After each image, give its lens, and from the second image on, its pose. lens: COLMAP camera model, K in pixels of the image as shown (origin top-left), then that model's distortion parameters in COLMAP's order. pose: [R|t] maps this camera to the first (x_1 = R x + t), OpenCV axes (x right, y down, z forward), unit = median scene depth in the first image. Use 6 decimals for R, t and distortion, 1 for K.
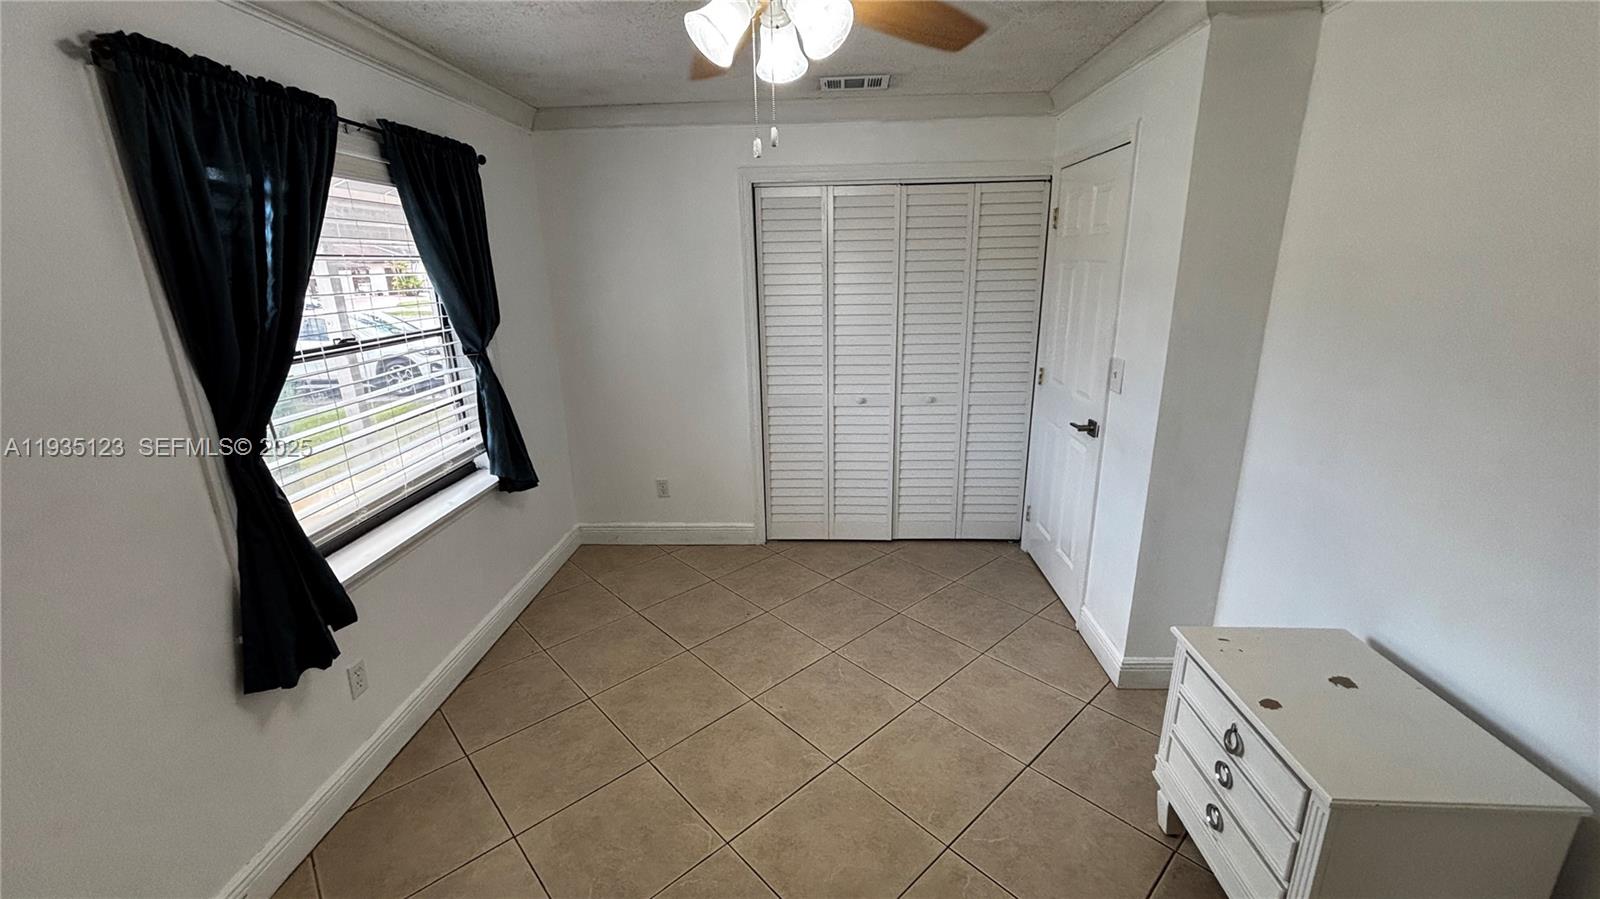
lens RADIAL K [[639.8, 0, 800.5], [0, 639.8, 444.9], [0, 0, 1]] dist [-0.002940, -0.000883]
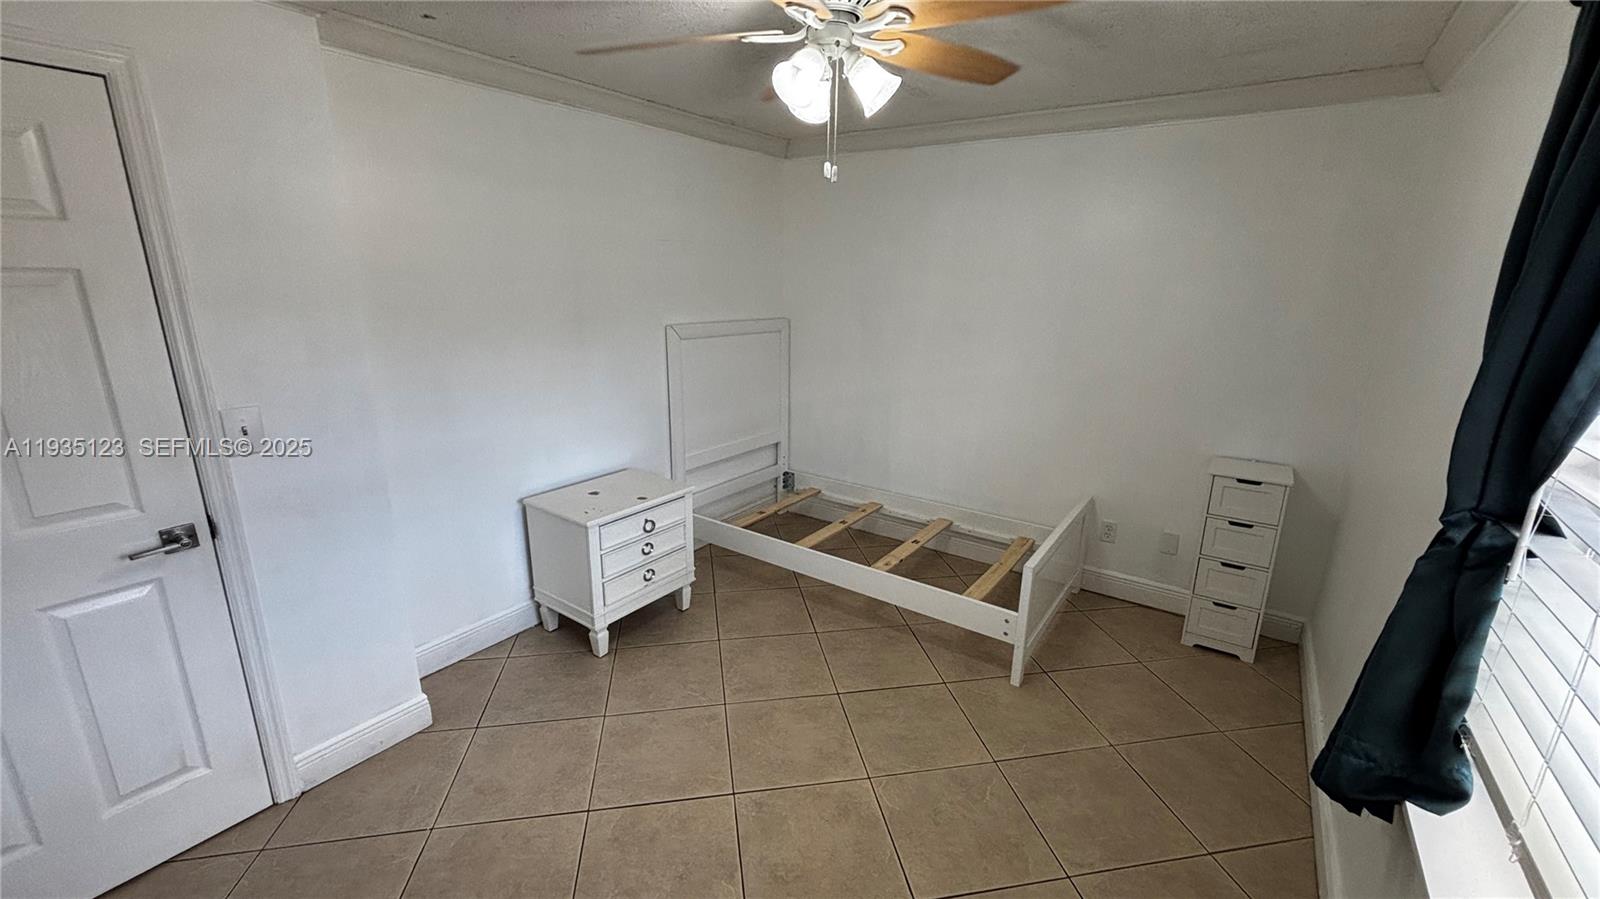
lens RADIAL K [[639.8, 0, 805.6], [0, 639.8, 441.1], [0, 0, 1]] dist [-0.002940, -0.000883]
pose [[-0.842788, -0.134948, 0.521054, -0.473904], [0.142287, 0.877764, 0.457477, -0.396336], [-0.519098, 0.459695, -0.720568, 1.428064]]
